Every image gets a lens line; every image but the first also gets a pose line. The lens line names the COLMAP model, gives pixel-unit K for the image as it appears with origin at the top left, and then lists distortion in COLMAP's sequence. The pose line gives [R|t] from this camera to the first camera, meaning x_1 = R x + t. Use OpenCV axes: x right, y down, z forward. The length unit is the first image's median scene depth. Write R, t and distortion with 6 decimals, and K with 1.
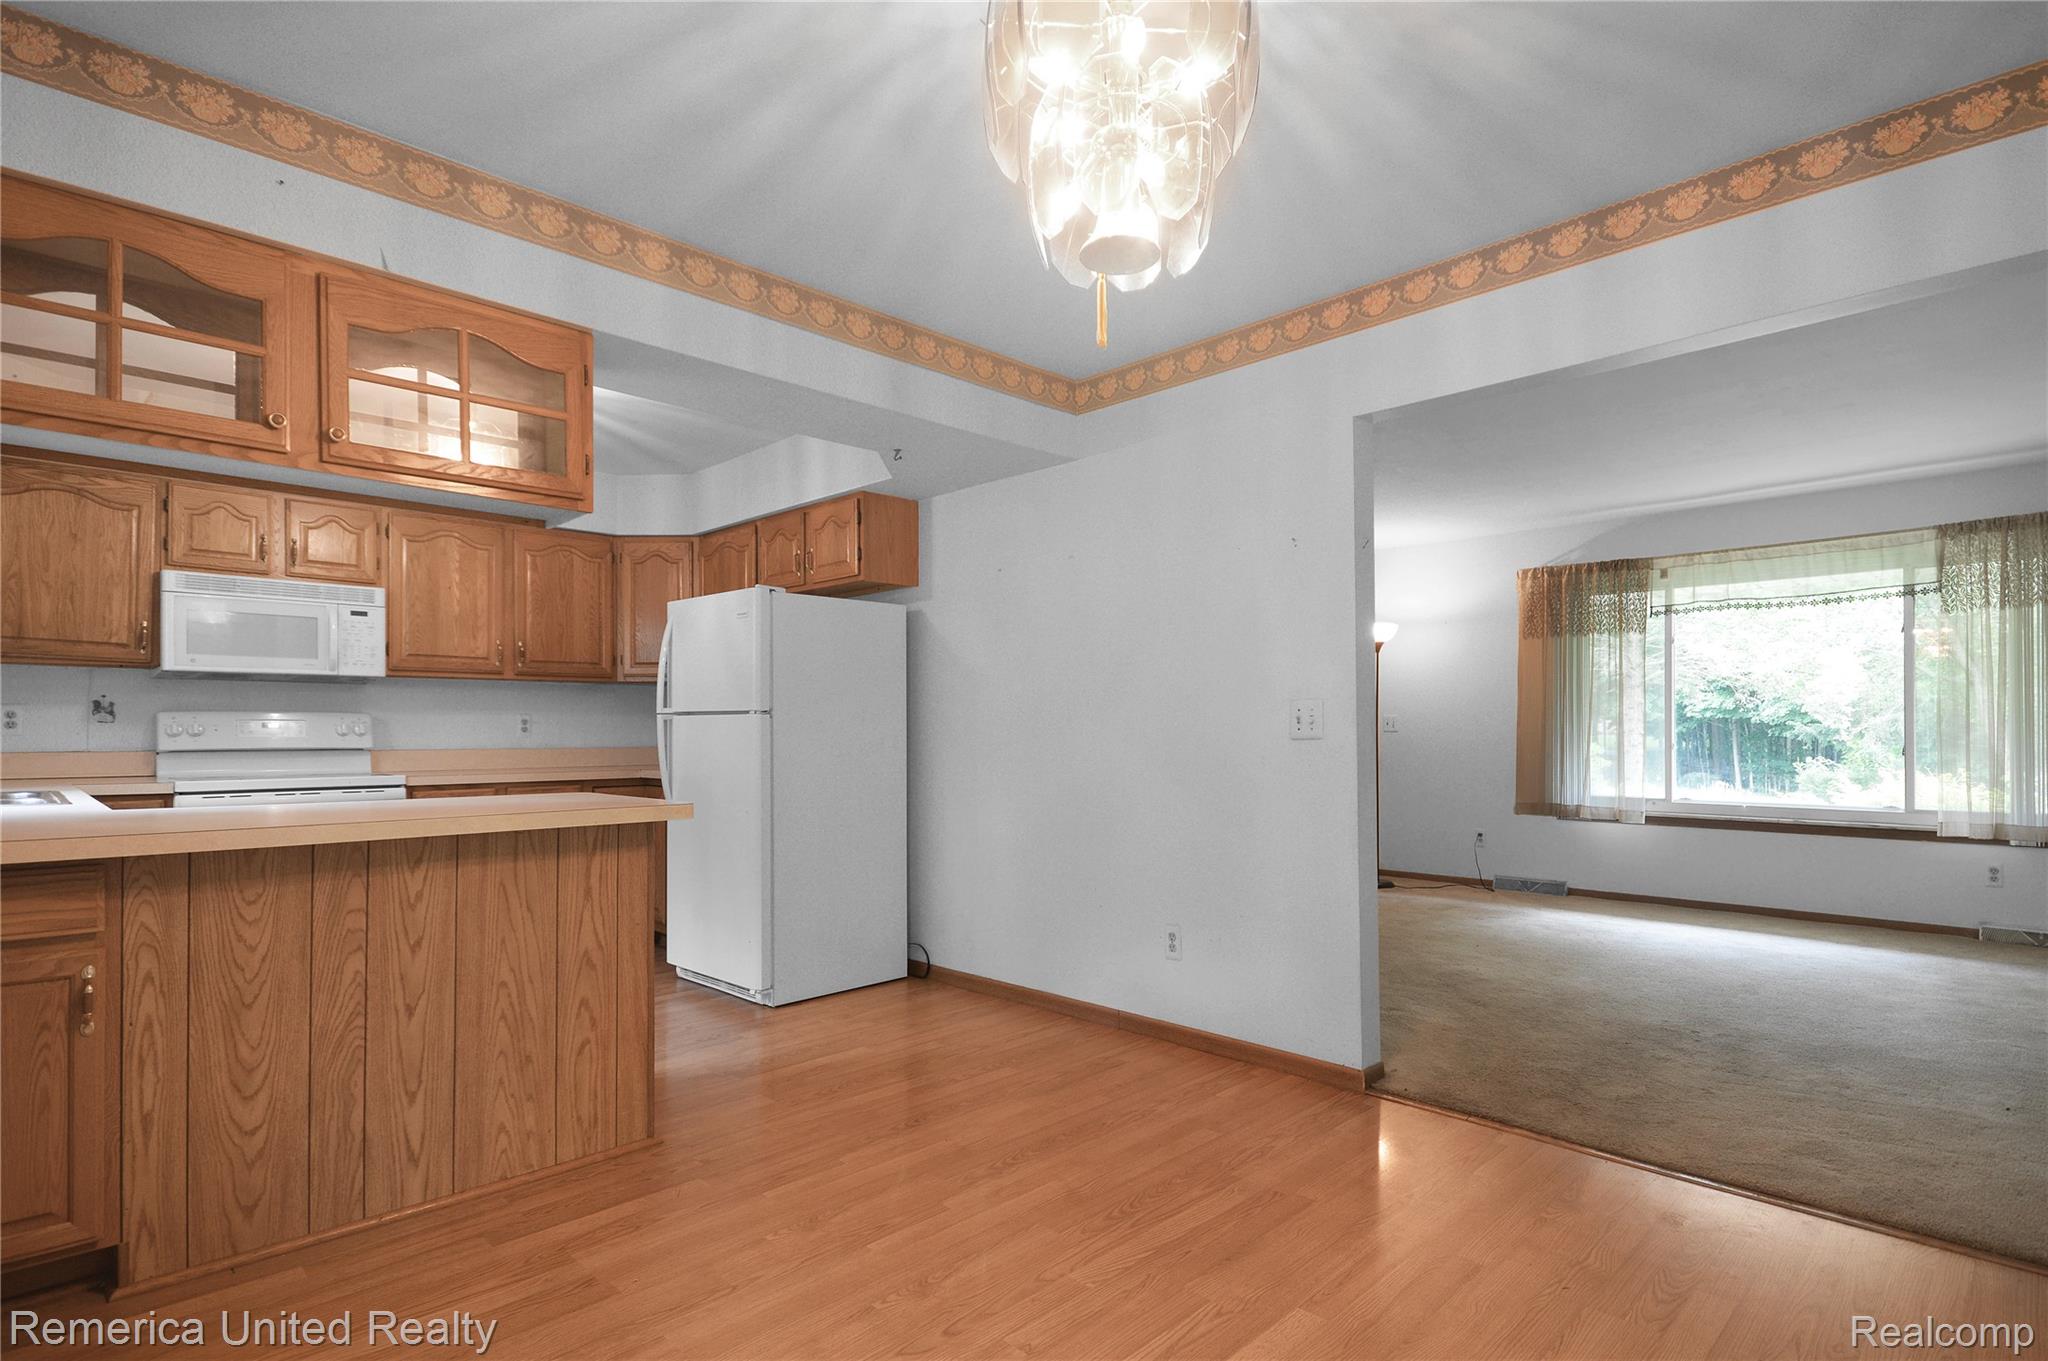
lens RADIAL K [[980.9, 0, 1037.7], [0, 980.9, 730.0], [0, 0, 1]] dist [0.000895, -0.005732]
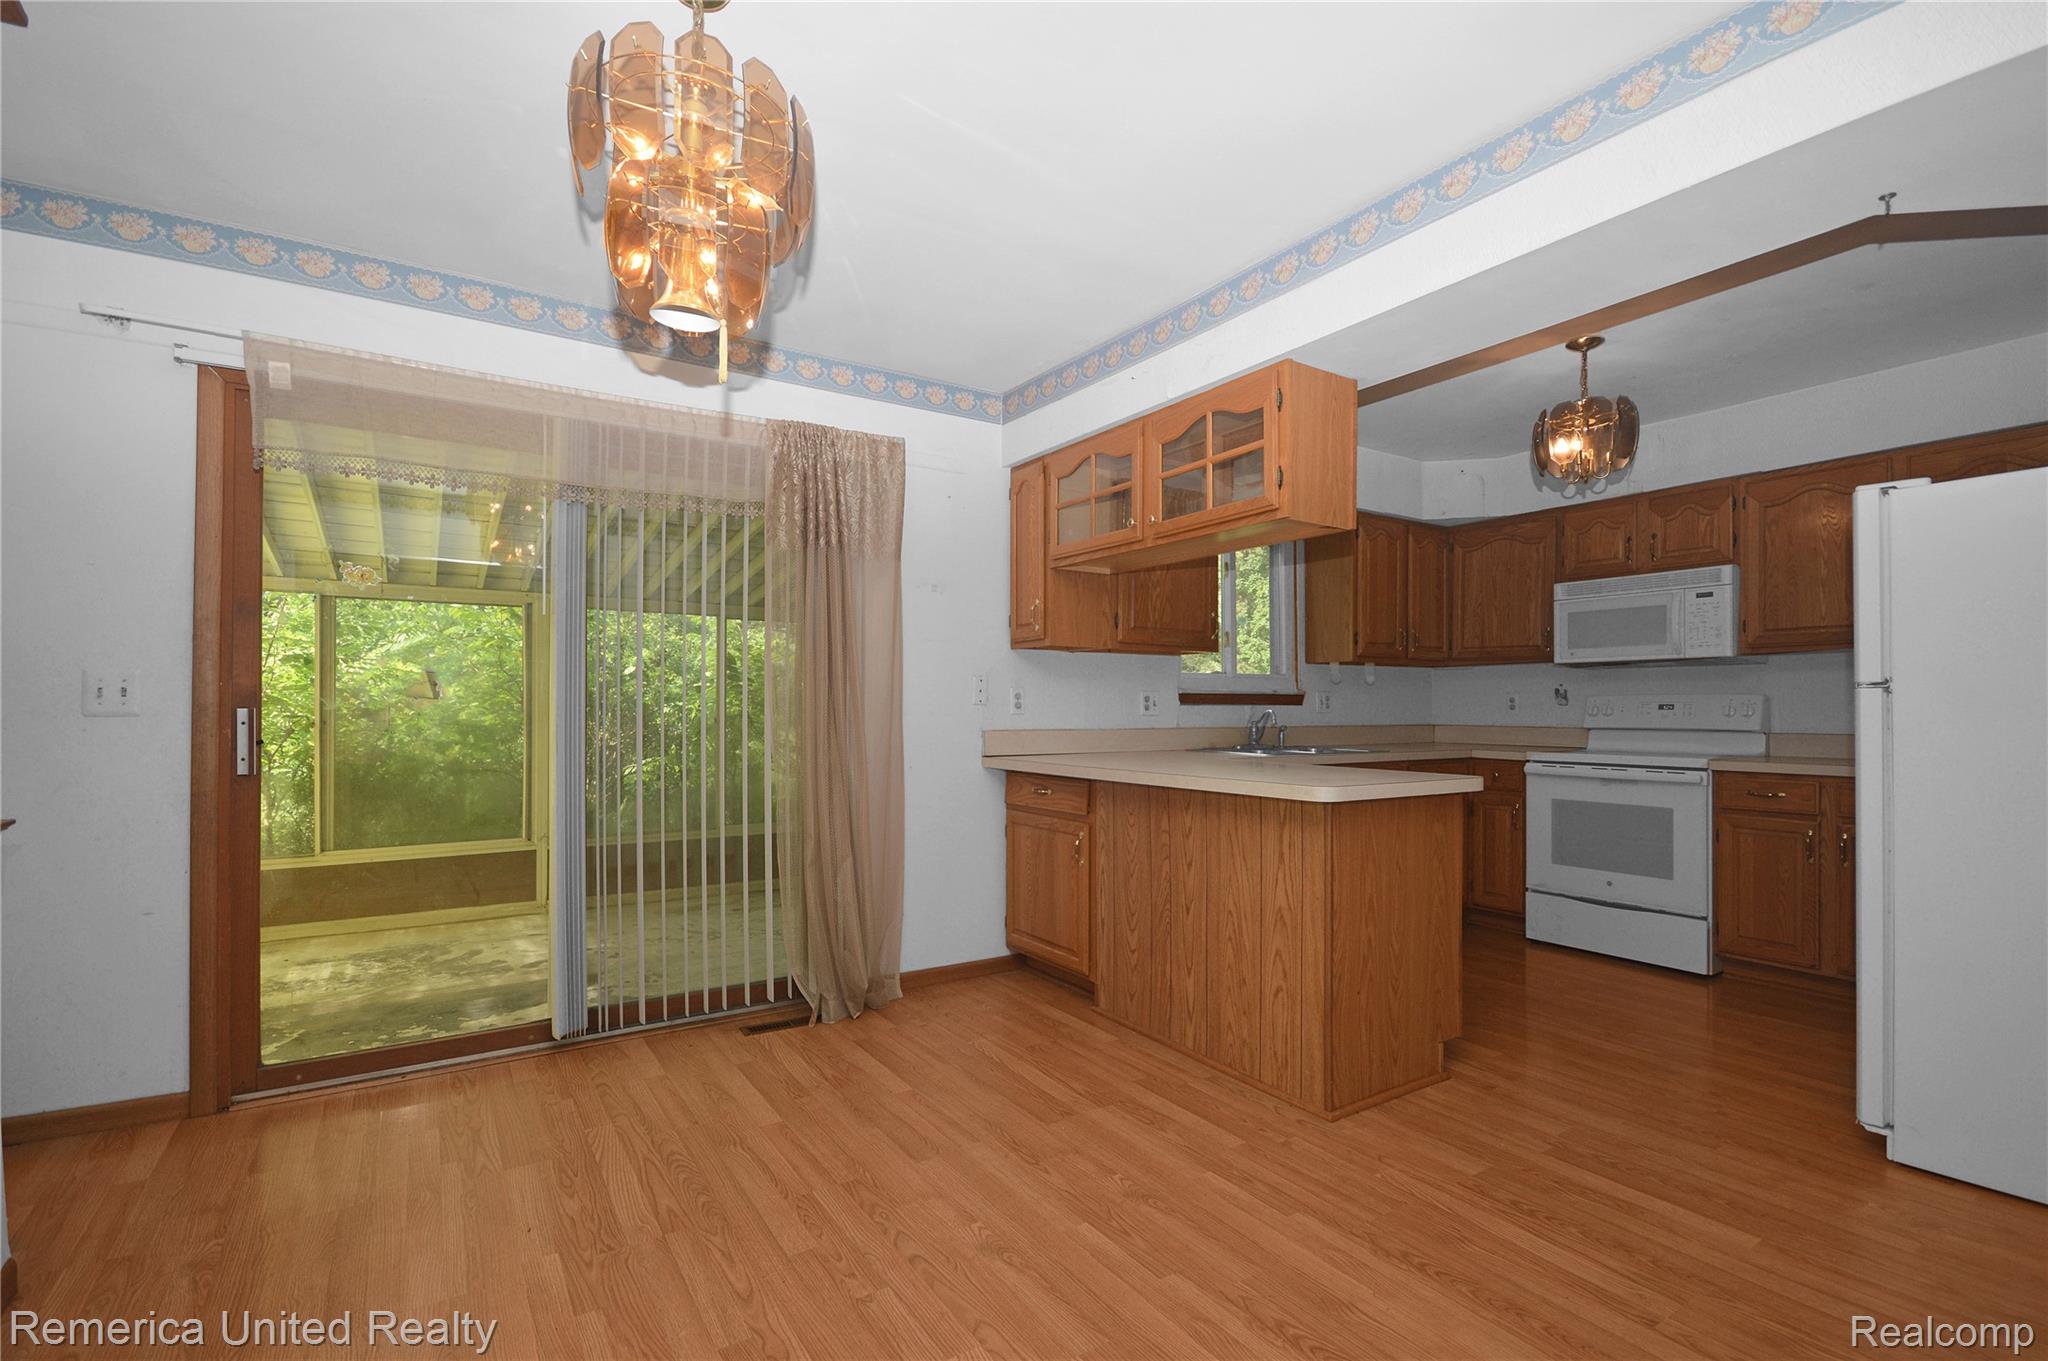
lens RADIAL K [[919.1, 0, 1047.2], [0, 919.1, 701.5], [0, 0, 1]] dist [-0.012212, -0.000080]
pose [[-0.187830, -0.009910, -0.982151, 0.374994], [0.000451, 0.999948, -0.010176, -0.000988], [0.982201, -0.002354, -0.187816, 0.557538]]
